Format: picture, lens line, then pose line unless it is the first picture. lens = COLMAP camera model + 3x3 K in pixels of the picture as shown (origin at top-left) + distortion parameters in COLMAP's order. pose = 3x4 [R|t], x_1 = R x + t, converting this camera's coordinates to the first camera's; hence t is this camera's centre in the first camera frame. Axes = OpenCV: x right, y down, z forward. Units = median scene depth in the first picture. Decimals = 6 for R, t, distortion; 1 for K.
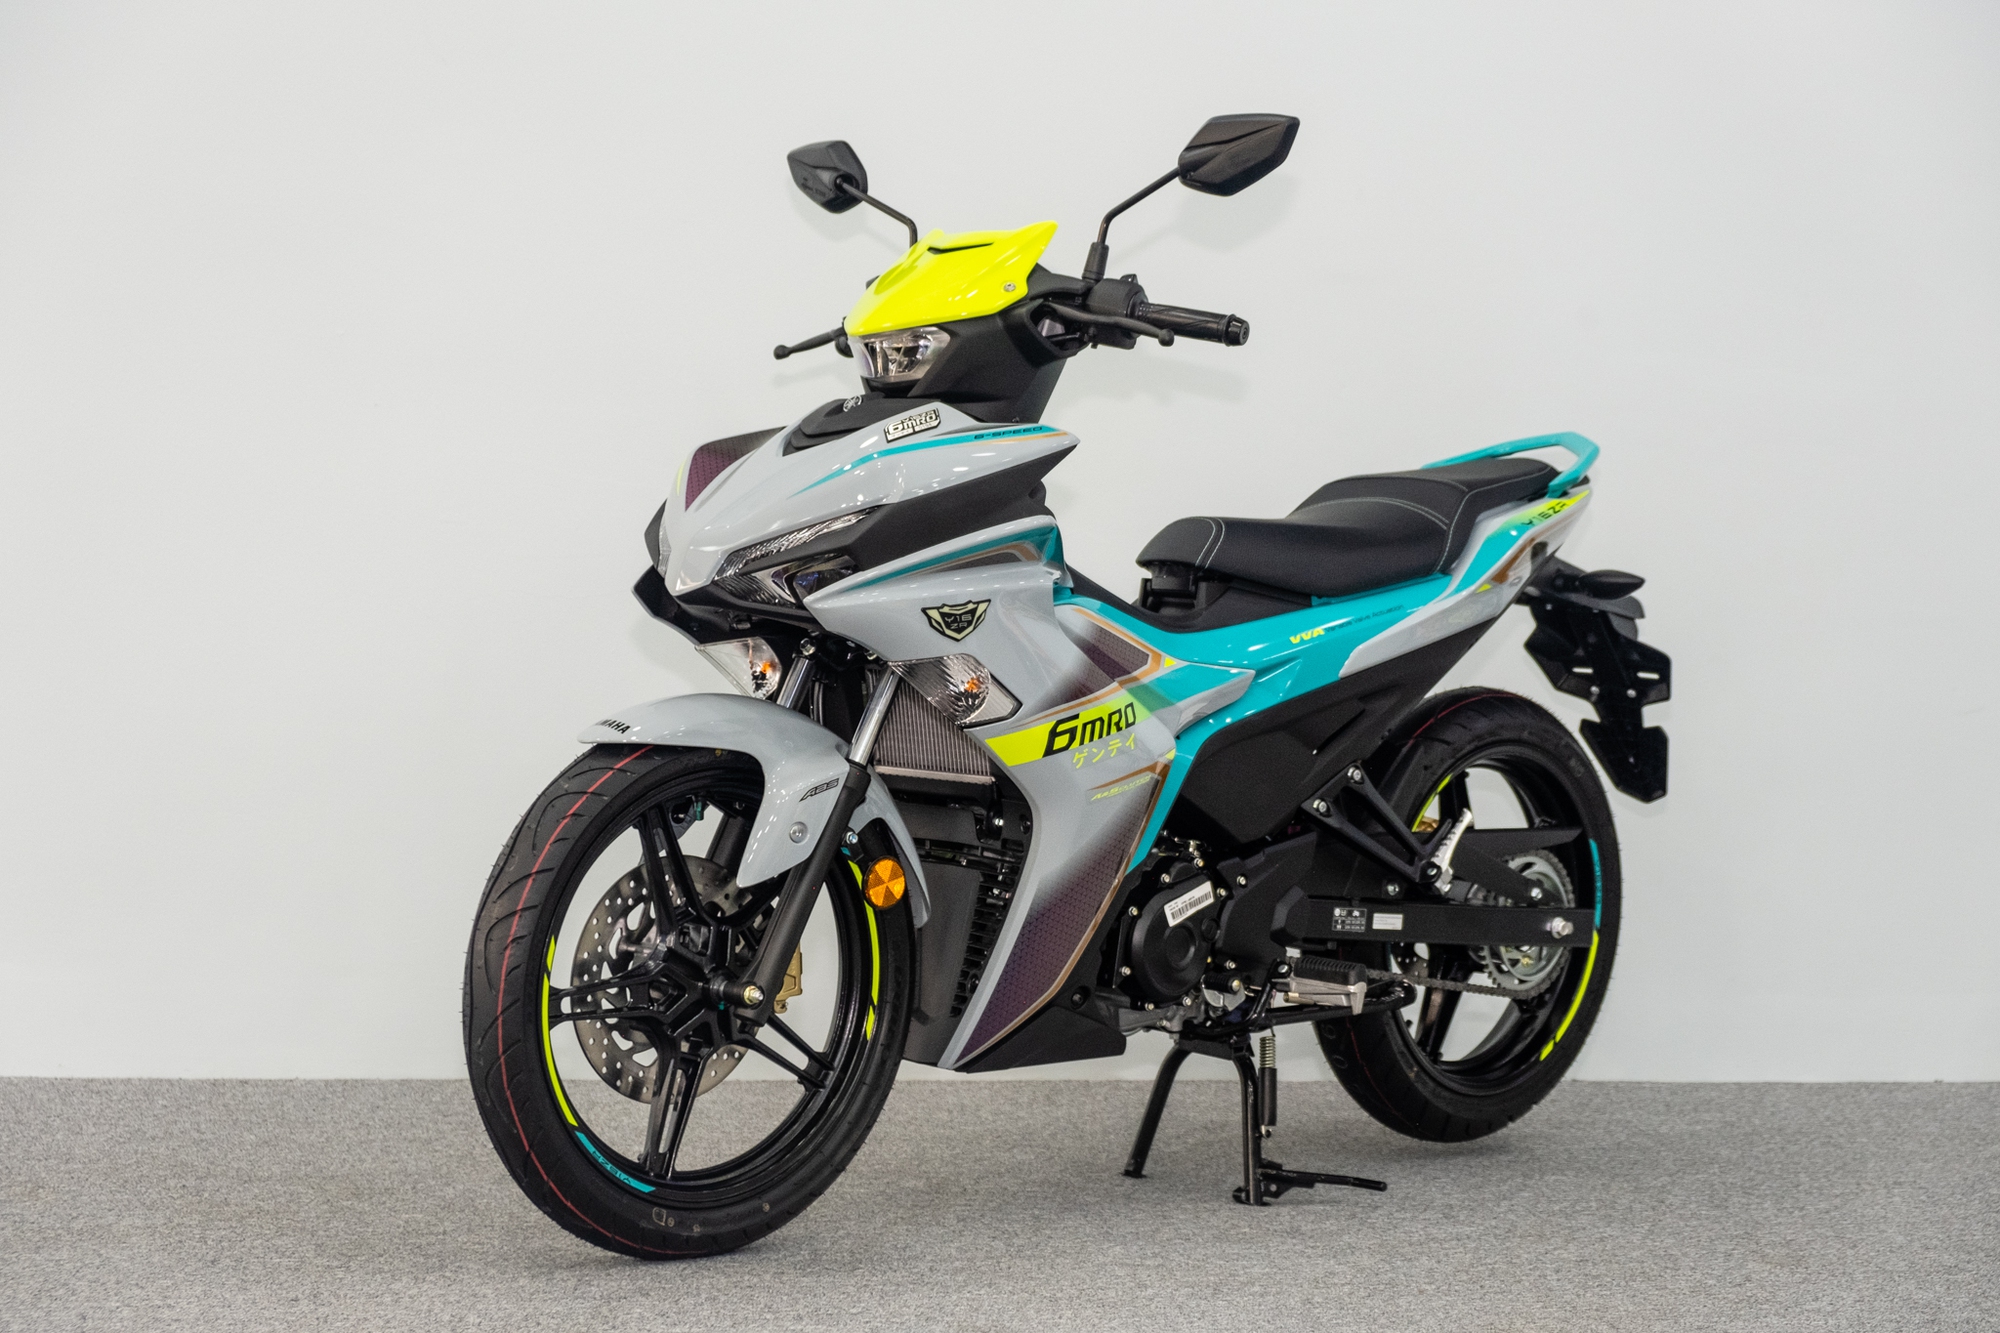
lens RADIAL K [[3638.3, 0, 1023.8], [0, 3638.3, 709.5], [0, 0, 1]] dist [0.014317, 0.000000]
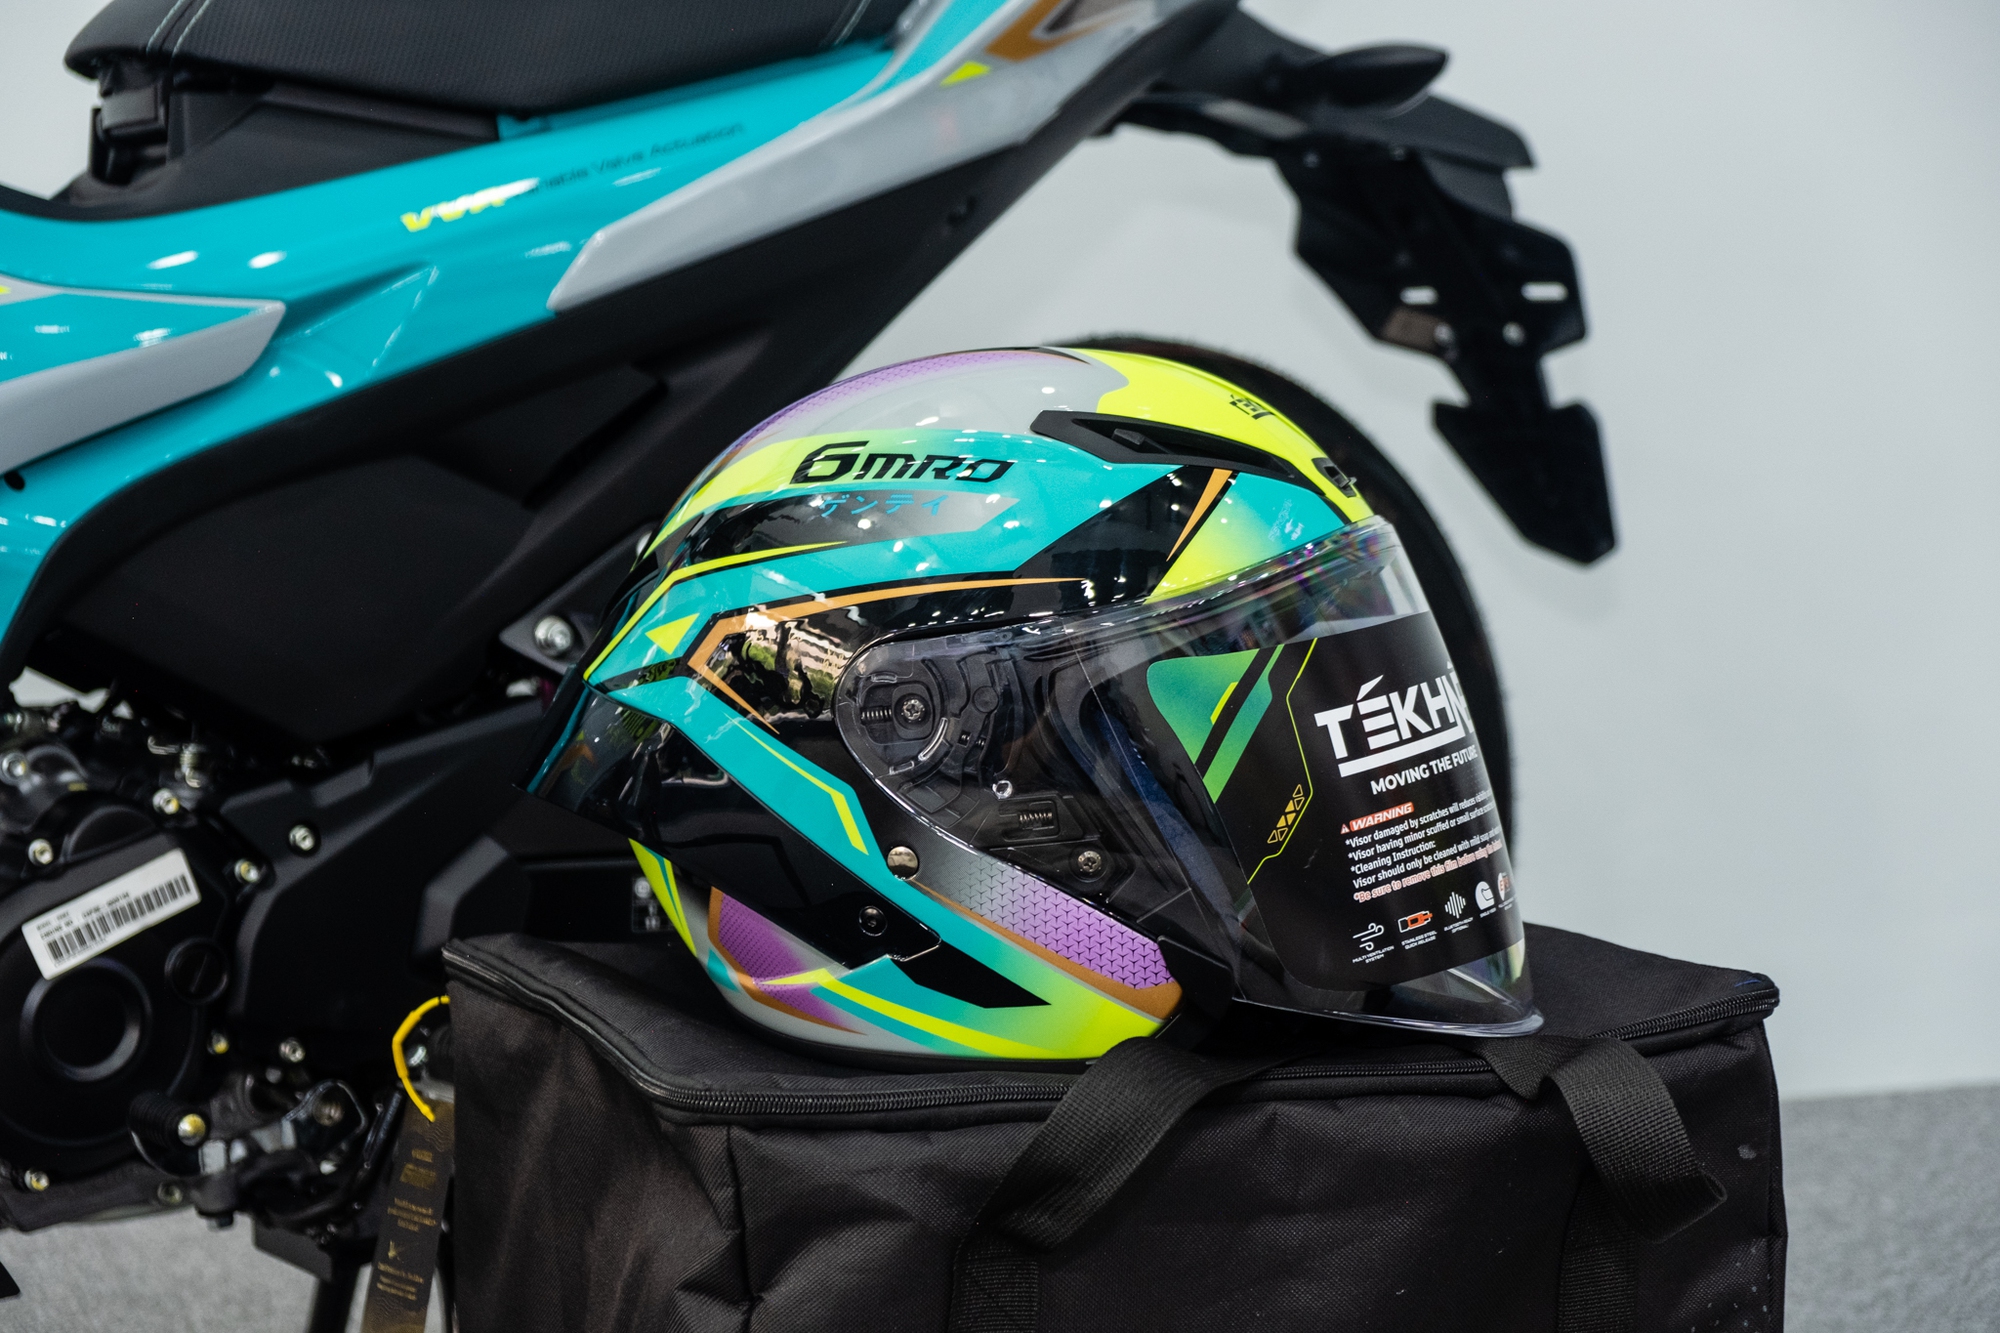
lens RADIAL K [[3638.3, 0, 1036.0], [0, 3638.3, 698.6], [0, 0, 1]] dist [0.014317, 0.000000]
pose [[0.989390, -0.065141, -0.129860, 0.197978], [0.071194, 0.996556, 0.042522, 0.021471], [0.126643, -0.051316, 0.990620, 0.640909]]
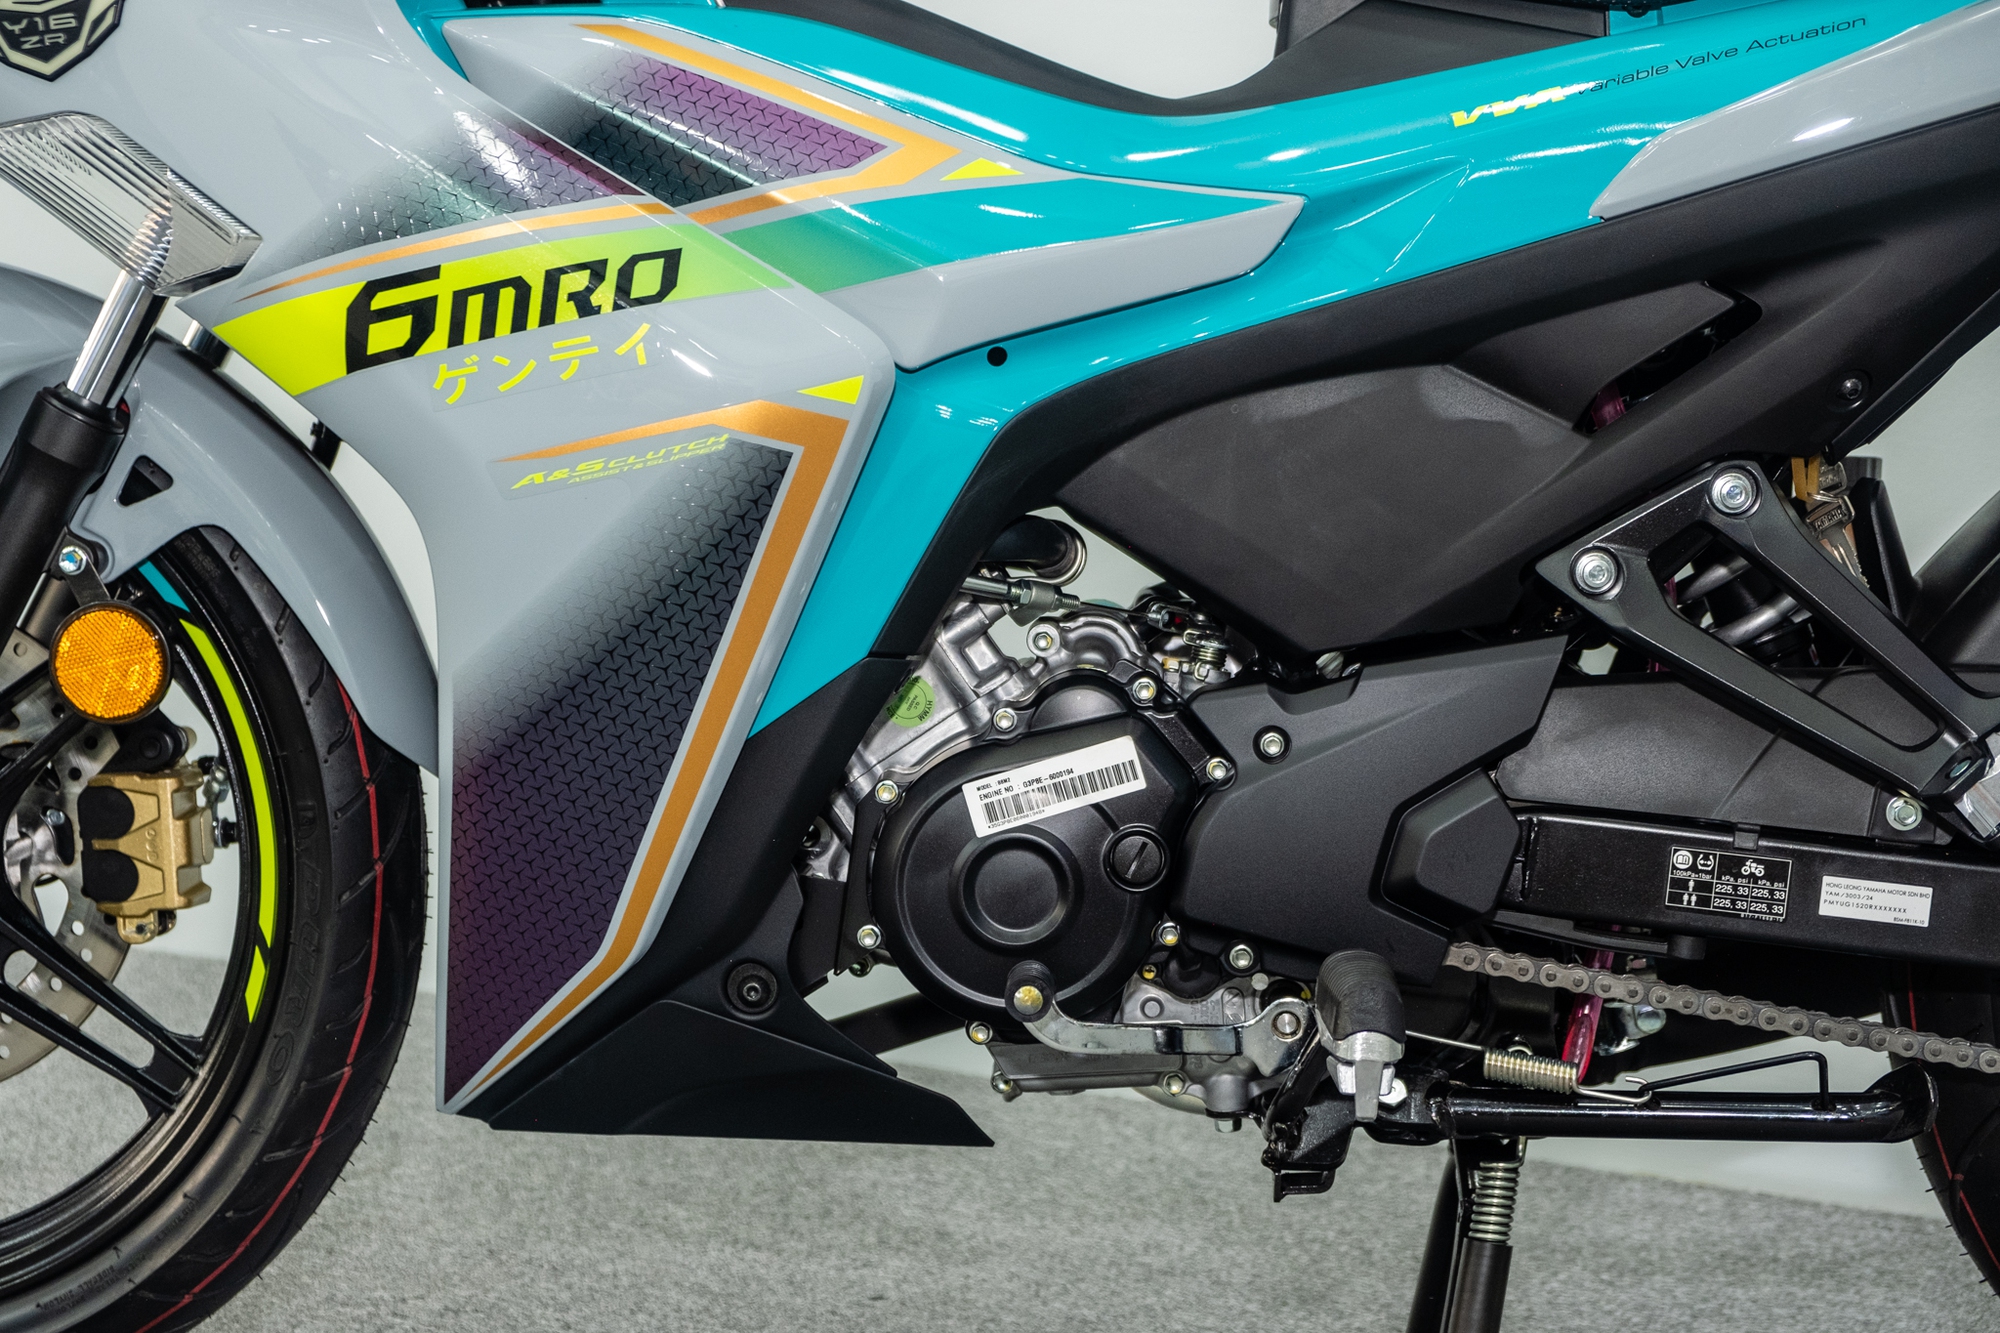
lens RADIAL K [[3596.8, 0, 921.8], [0, 3596.8, 747.3], [0, 0, 1]] dist [0.024959, 0.000000]
pose [[0.651064, 0.051461, -0.757276, 0.338468], [-0.038662, 0.998652, 0.034624, 0.036715], [0.758037, 0.006735, 0.652177, 0.746614]]
